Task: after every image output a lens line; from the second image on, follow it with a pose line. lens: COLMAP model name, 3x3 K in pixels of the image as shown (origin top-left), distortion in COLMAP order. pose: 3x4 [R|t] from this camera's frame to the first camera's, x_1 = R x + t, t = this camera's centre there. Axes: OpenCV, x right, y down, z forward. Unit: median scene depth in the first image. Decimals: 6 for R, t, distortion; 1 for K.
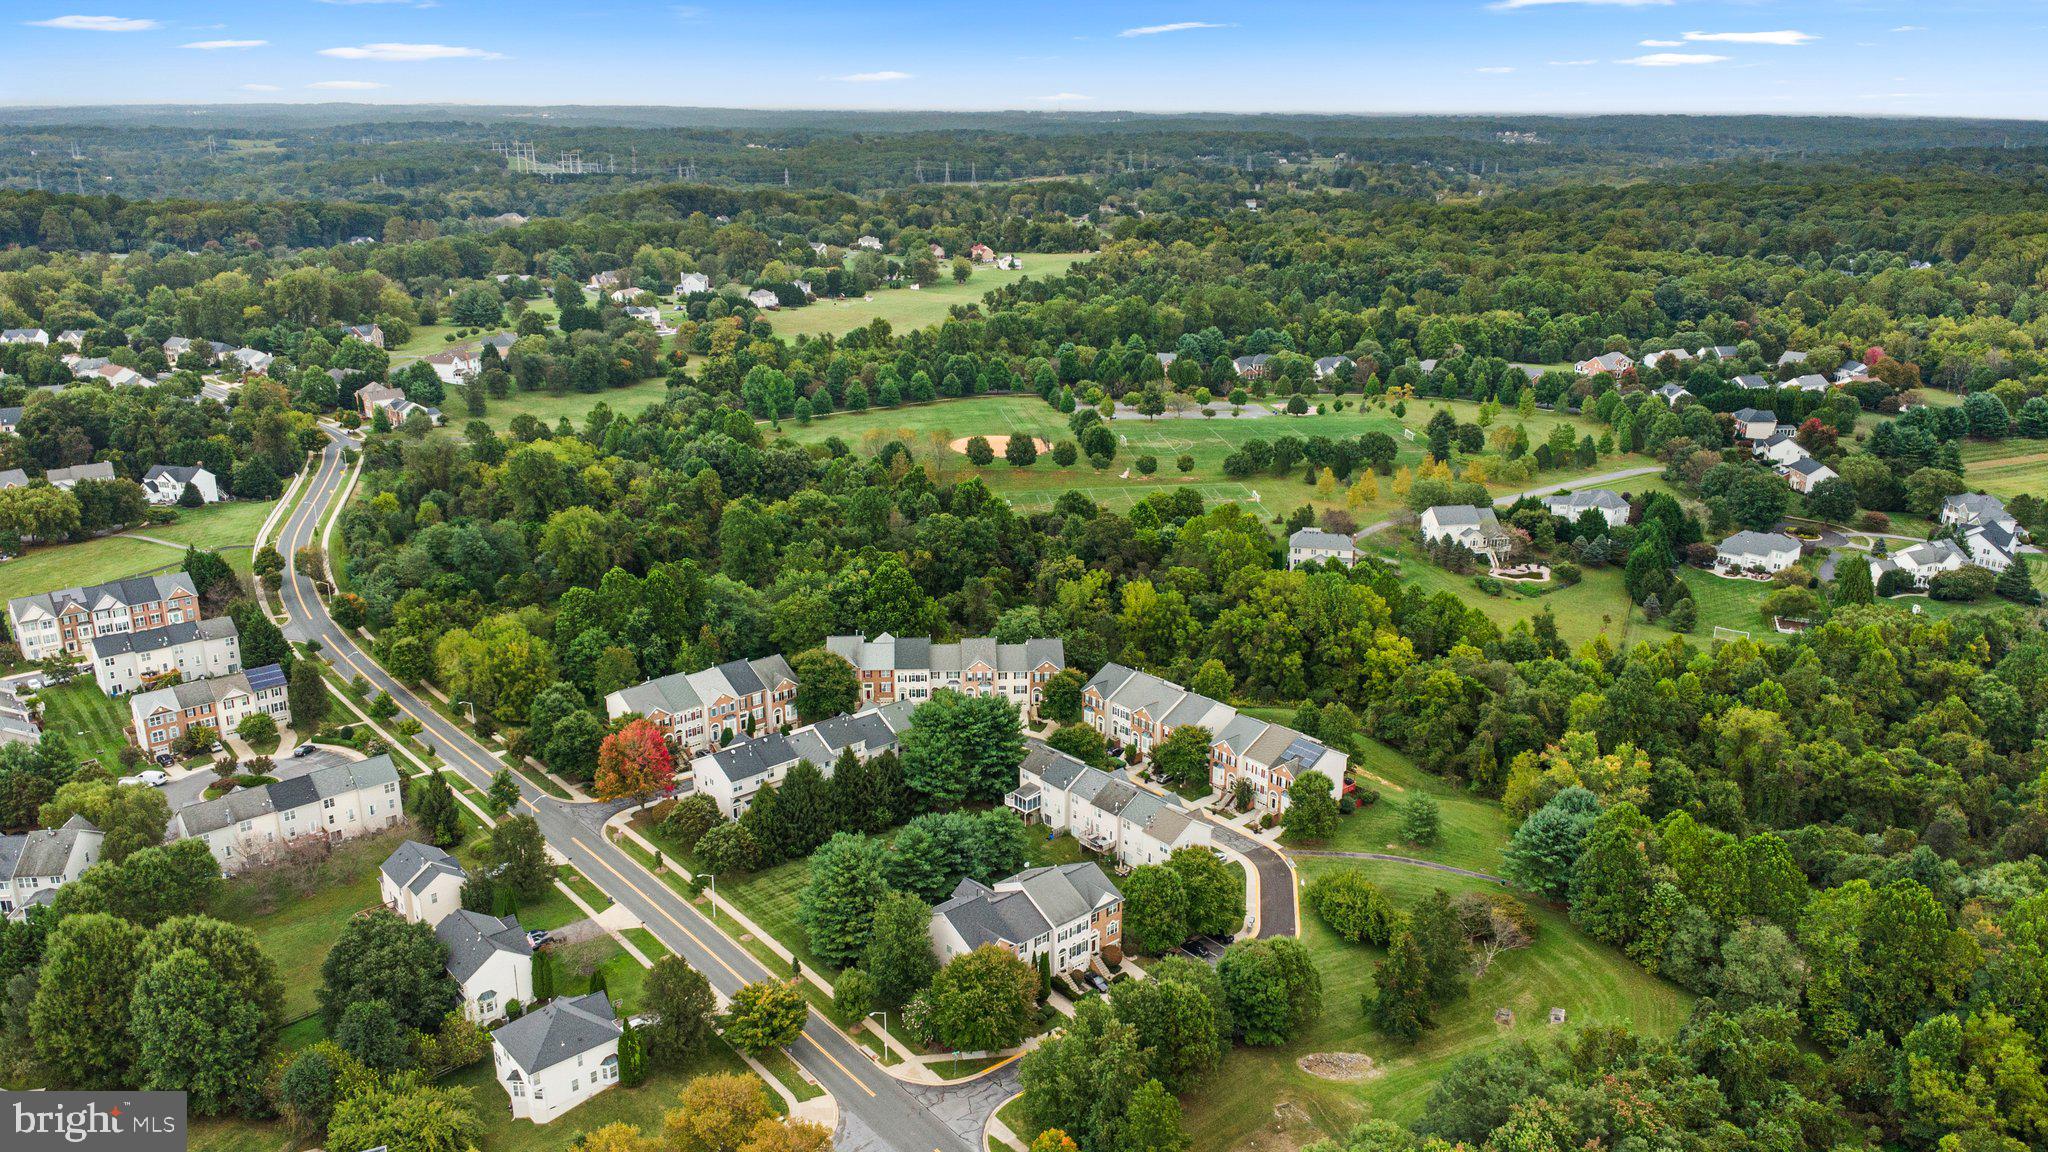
lens RADIAL K [[1517.2, 0, 1025.0], [0, 1517.2, 560.1], [0, 0, 1]] dist [0.010122, 0.002268]
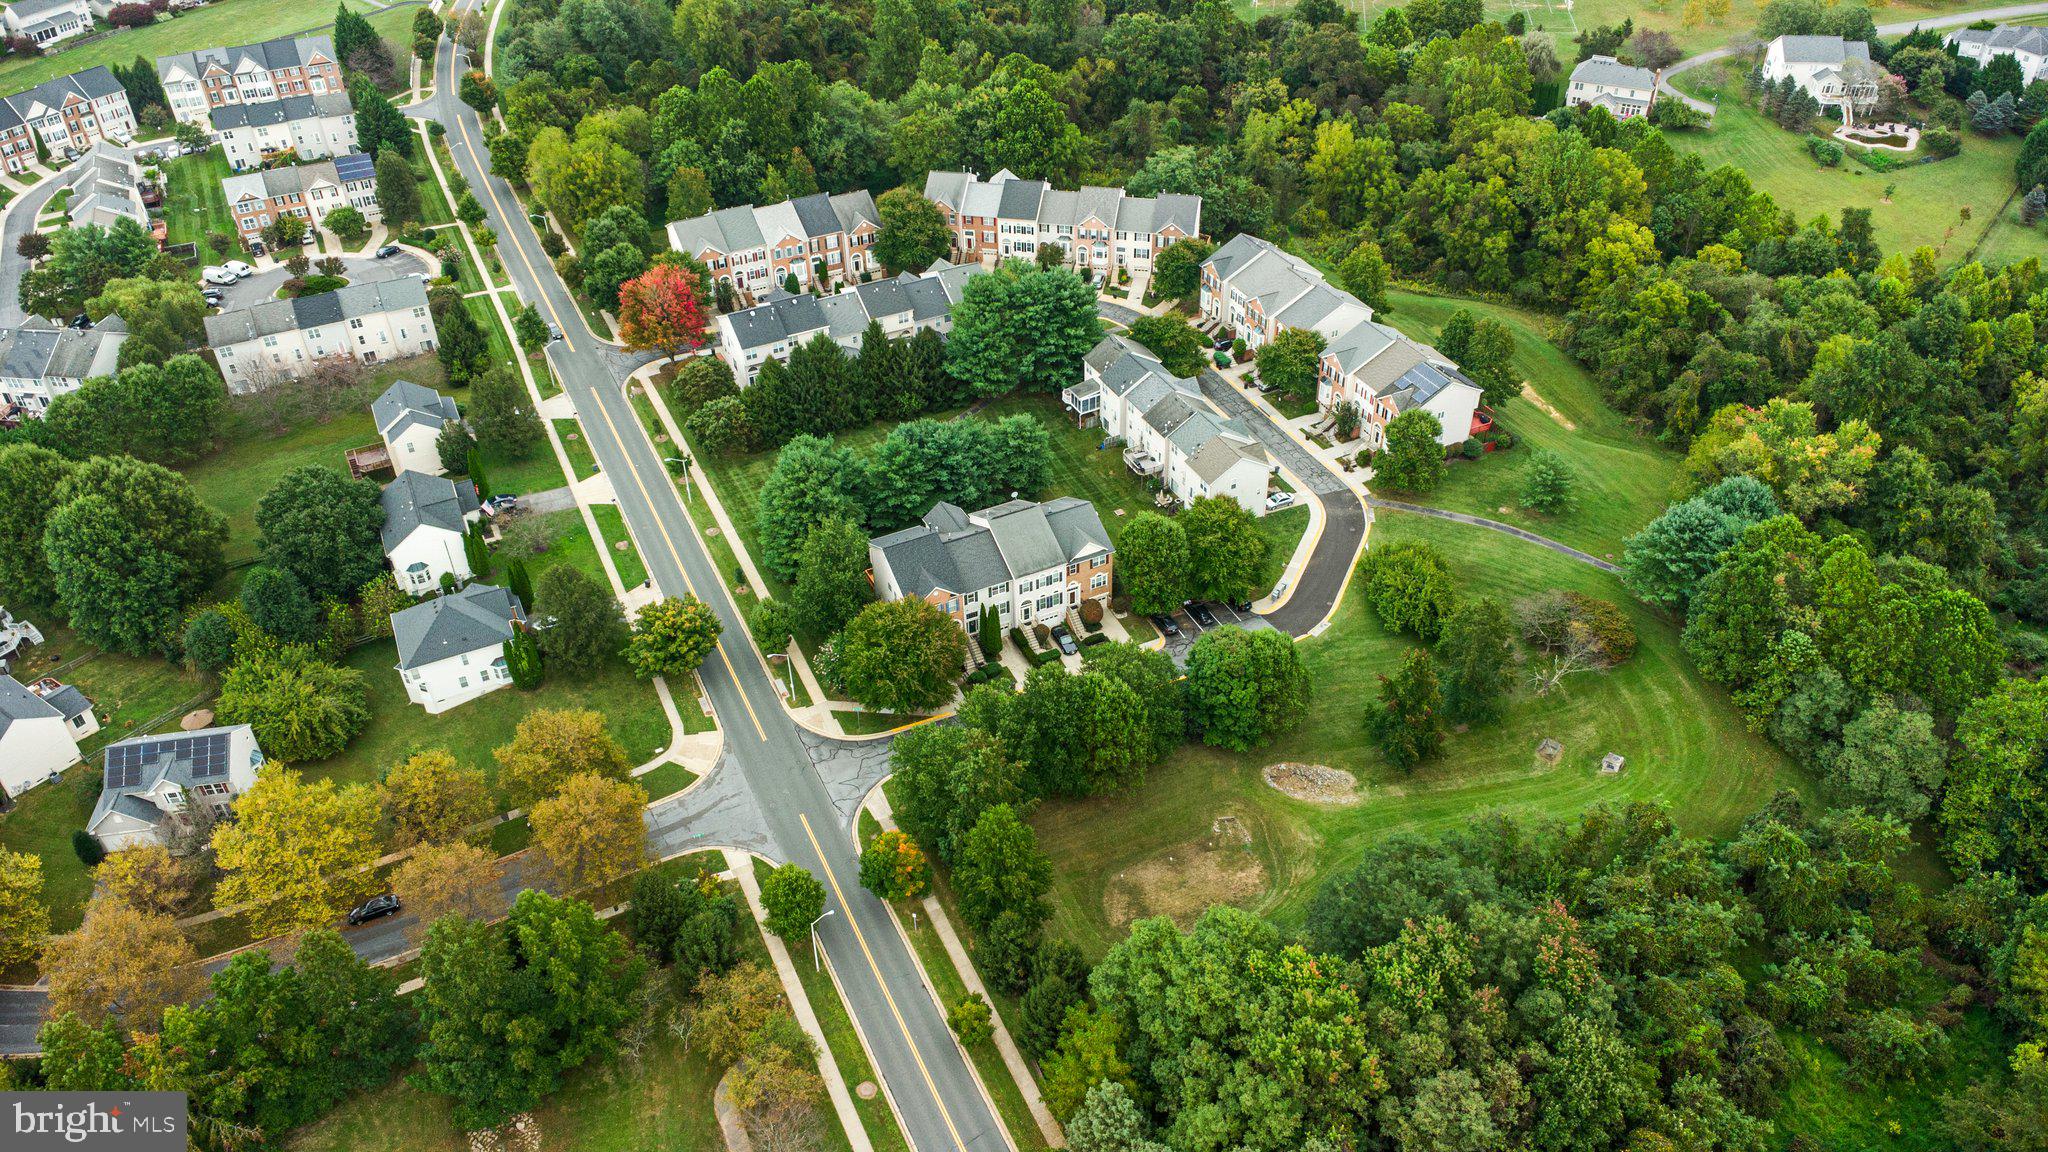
lens RADIAL K [[1517.2, 0, 1025.0], [0, 1517.2, 560.1], [0, 0, 1]] dist [0.010122, 0.002268]
pose [[0.964350, 0.142145, -0.223213, 0.167802], [-0.056870, 0.935100, 0.349791, -0.054784], [0.258447, -0.324627, 0.909848, 0.167636]]
